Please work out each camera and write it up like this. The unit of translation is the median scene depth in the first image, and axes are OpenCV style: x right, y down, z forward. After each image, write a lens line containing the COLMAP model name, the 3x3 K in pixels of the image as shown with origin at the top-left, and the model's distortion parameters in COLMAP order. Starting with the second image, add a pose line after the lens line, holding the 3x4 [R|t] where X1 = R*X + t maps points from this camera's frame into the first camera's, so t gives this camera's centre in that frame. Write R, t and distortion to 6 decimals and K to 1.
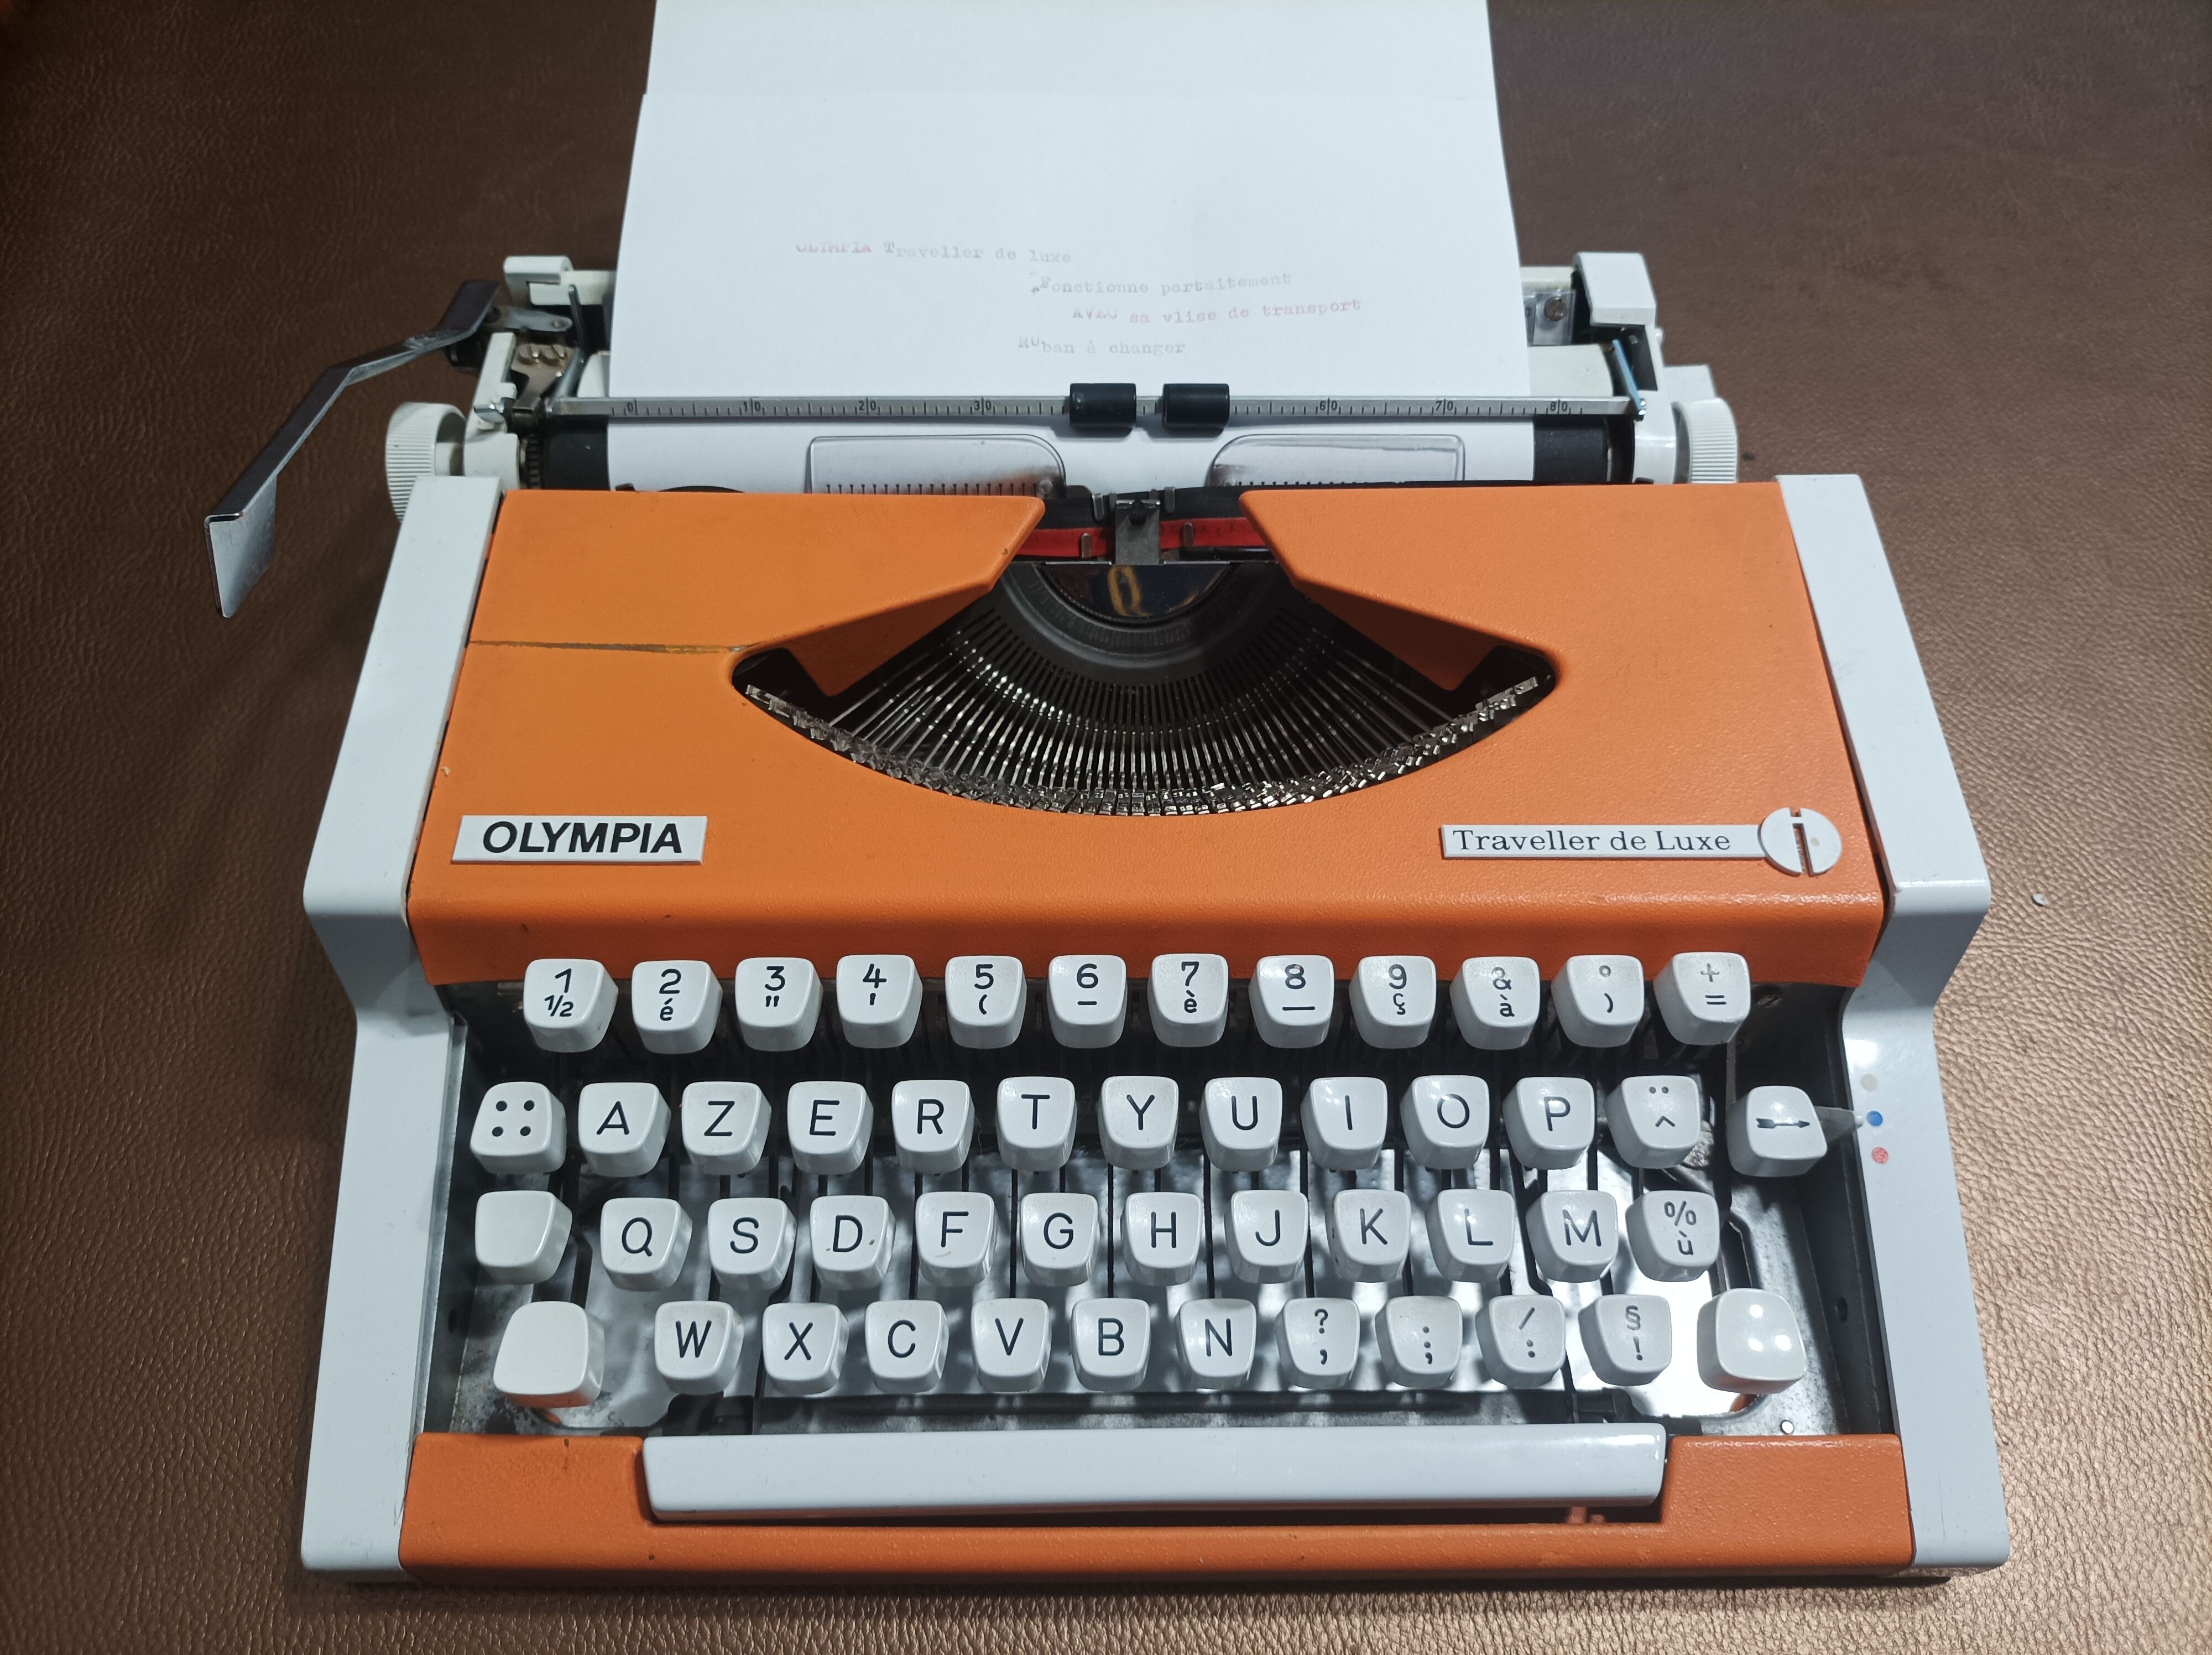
lens RADIAL K [[1708.8, 0, 1122.1], [0, 1708.8, 867.6], [0, 0, 1]] dist [-0.028878, -0.013177]
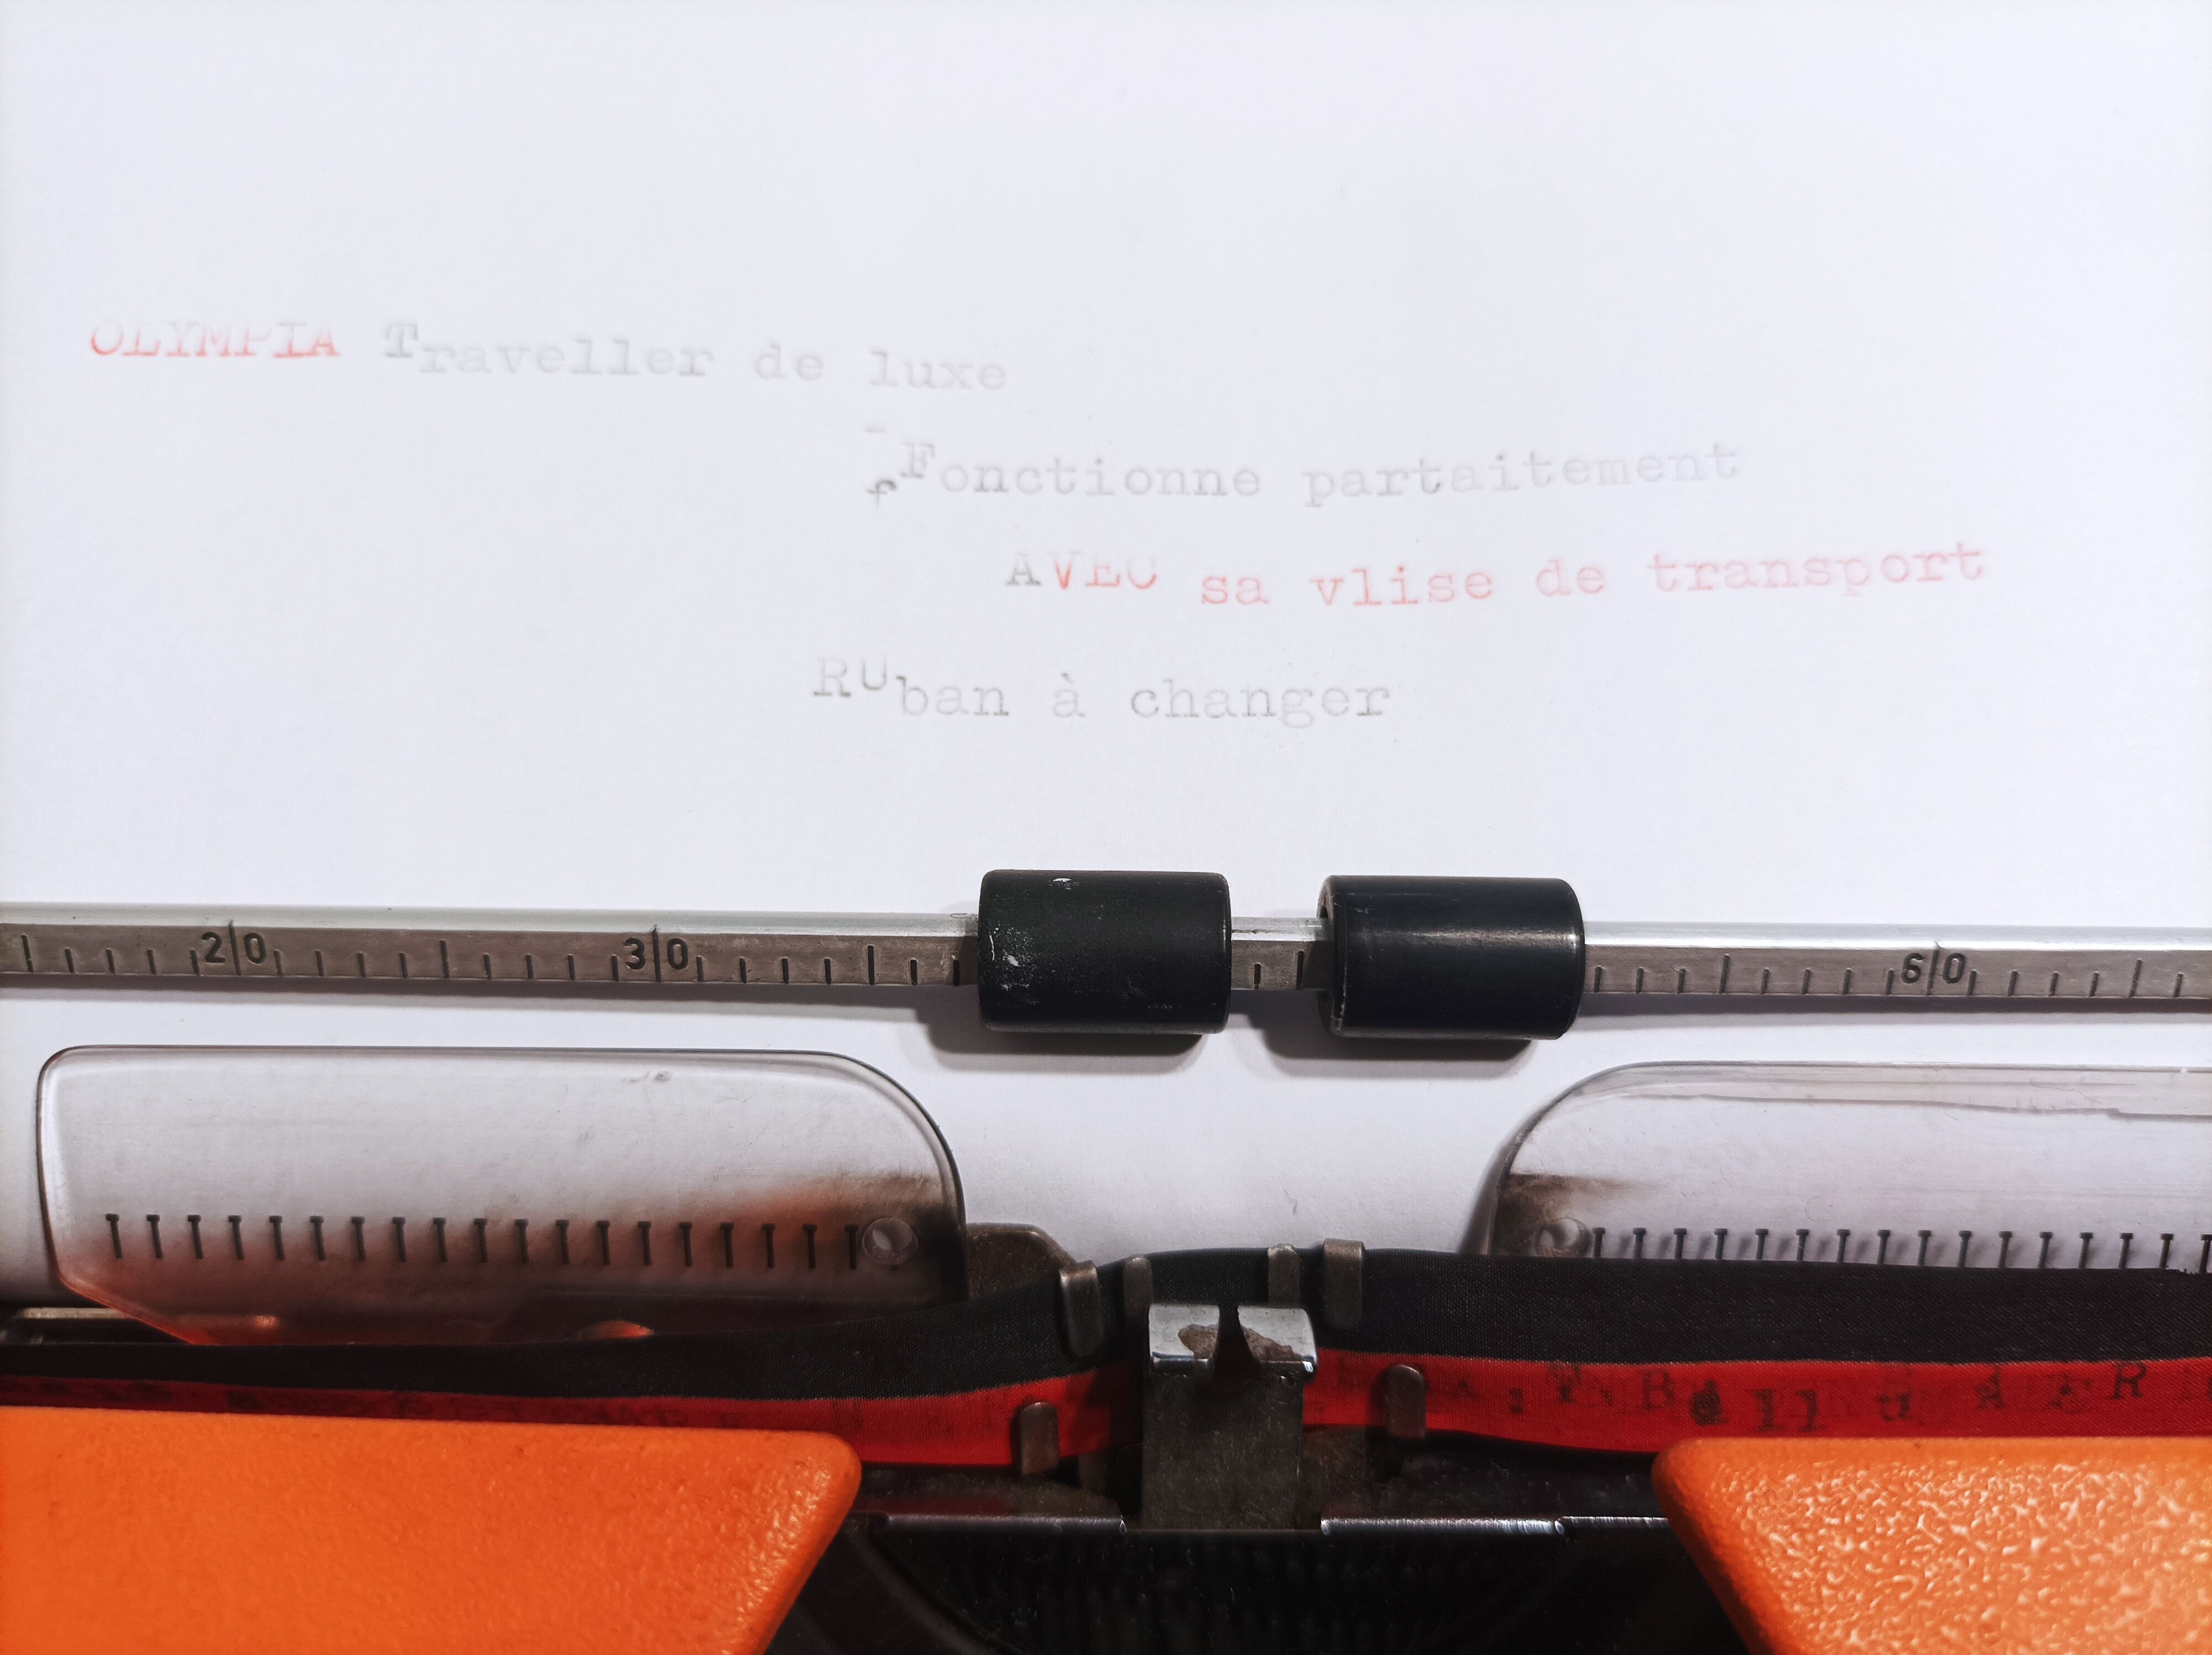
lens RADIAL K [[1708.8, 0, 1112.9], [0, 1708.8, 821.8], [0, 0, 1]] dist [-0.028878, -0.013177]
pose [[0.999884, 0.014223, -0.005362, -0.008762], [-0.014242, 0.999892, -0.003596, -0.288784], [0.005310, 0.003672, 0.999979, 0.723739]]
